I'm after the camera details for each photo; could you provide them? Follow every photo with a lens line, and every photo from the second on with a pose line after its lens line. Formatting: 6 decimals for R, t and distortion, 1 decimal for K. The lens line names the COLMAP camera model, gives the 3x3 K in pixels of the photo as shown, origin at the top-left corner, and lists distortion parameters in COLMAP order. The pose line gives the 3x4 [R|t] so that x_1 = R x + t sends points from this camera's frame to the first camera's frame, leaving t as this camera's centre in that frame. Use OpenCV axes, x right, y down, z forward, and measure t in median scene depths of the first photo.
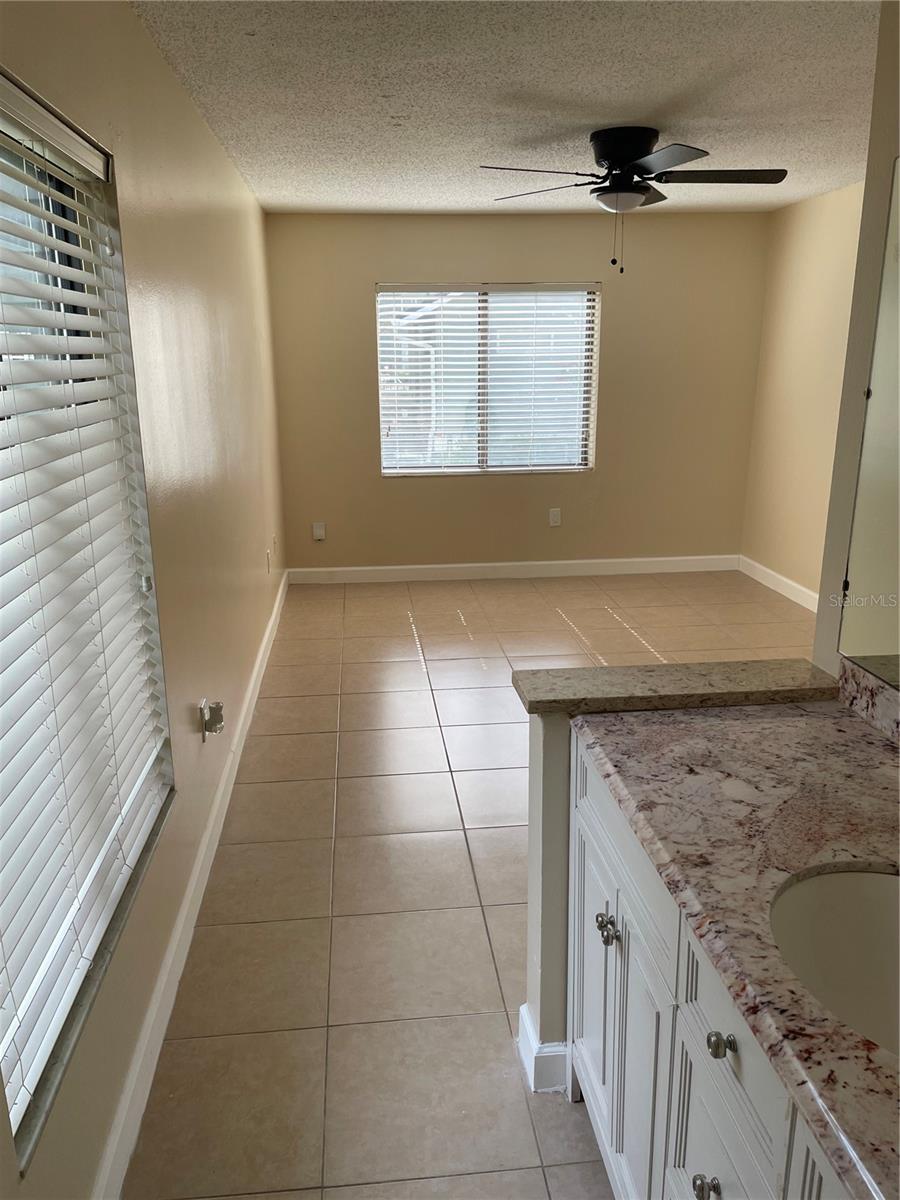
lens RADIAL K [[911.1, 0, 447.9], [0, 911.1, 593.9], [0, 0, 1]] dist [0.087576, -0.112602]
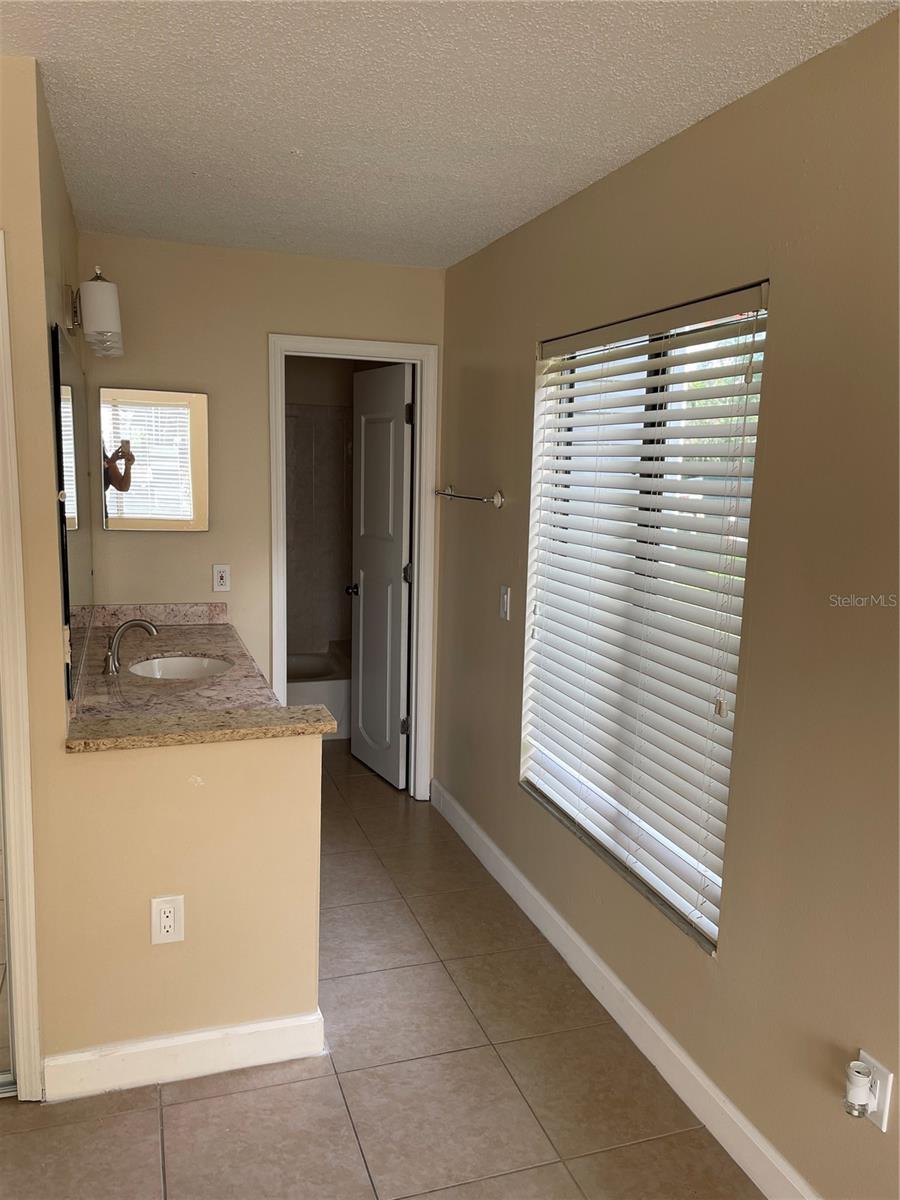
lens RADIAL K [[911.1, 0, 449.7], [0, 911.1, 600.2], [0, 0, 1]] dist [0.087576, -0.112602]
pose [[-0.974748, 0.016981, -0.222662, 0.224851], [-0.076111, 0.912138, 0.402754, -0.666294], [0.209938, 0.409530, -0.887812, 2.398394]]
